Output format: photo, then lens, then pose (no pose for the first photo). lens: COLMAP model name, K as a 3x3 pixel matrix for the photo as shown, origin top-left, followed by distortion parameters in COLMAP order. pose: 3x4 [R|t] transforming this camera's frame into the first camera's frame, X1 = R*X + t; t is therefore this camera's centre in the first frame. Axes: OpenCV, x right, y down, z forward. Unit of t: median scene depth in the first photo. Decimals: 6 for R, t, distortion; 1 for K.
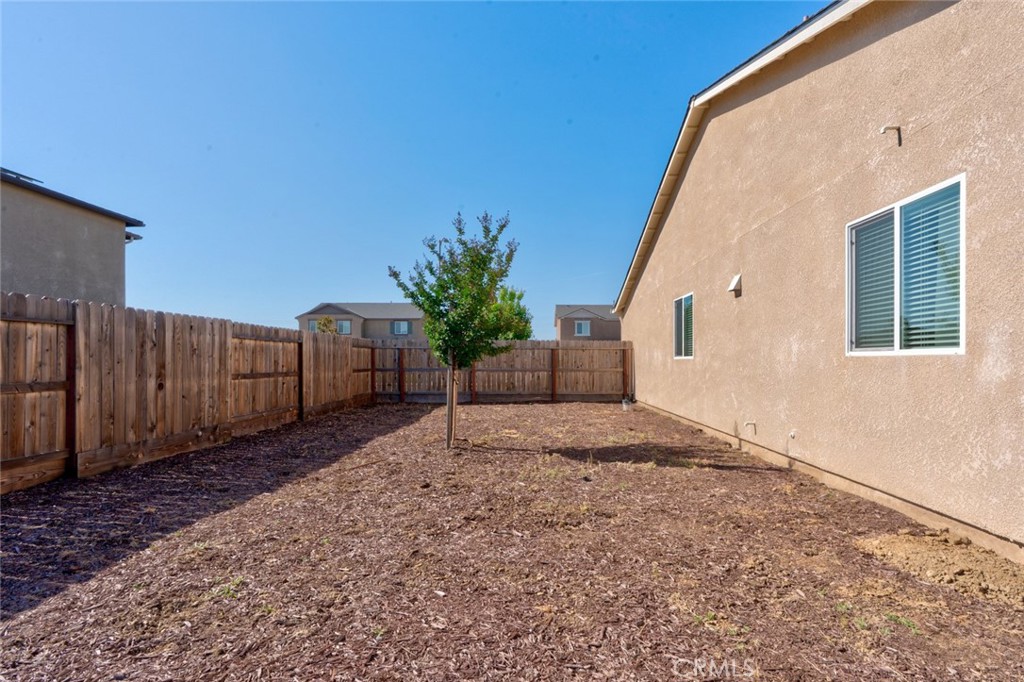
lens RADIAL K [[467.5, 0, 515.0], [0, 467.5, 351.9], [0, 0, 1]] dist [-0.001824, 0.000333]
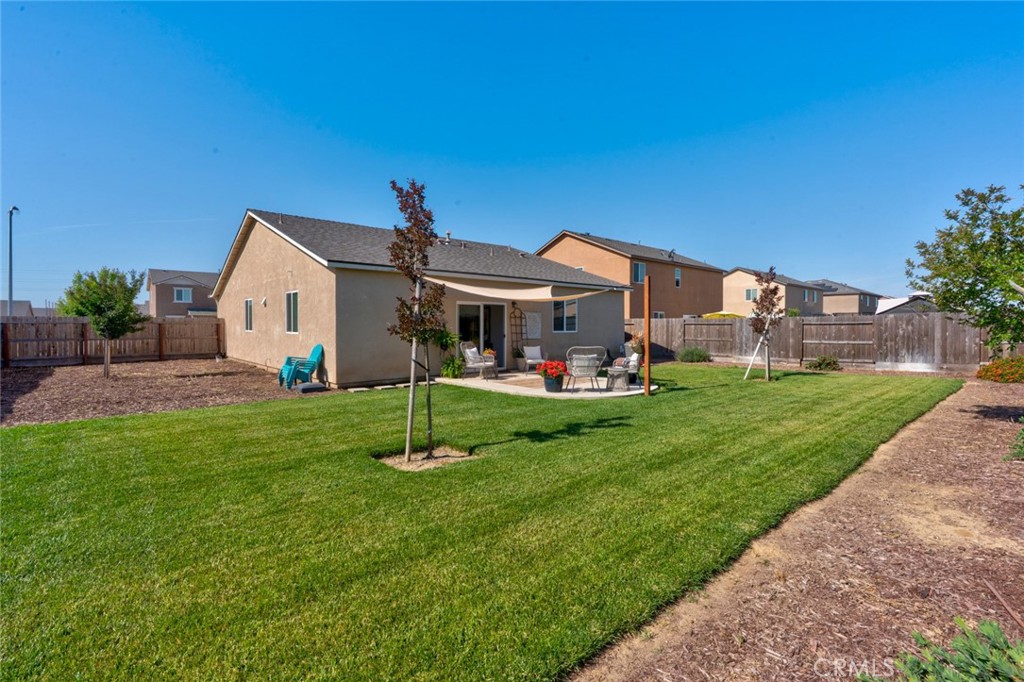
lens RADIAL K [[473.3, 0, 519.9], [0, 473.3, 337.9], [0, 0, 1]] dist [-0.002748, 0.001421]
pose [[0.722368, -0.018787, 0.691253, -0.124794], [-0.014470, 0.999001, 0.042273, -0.039316], [-0.691357, -0.040539, 0.721375, -0.809675]]
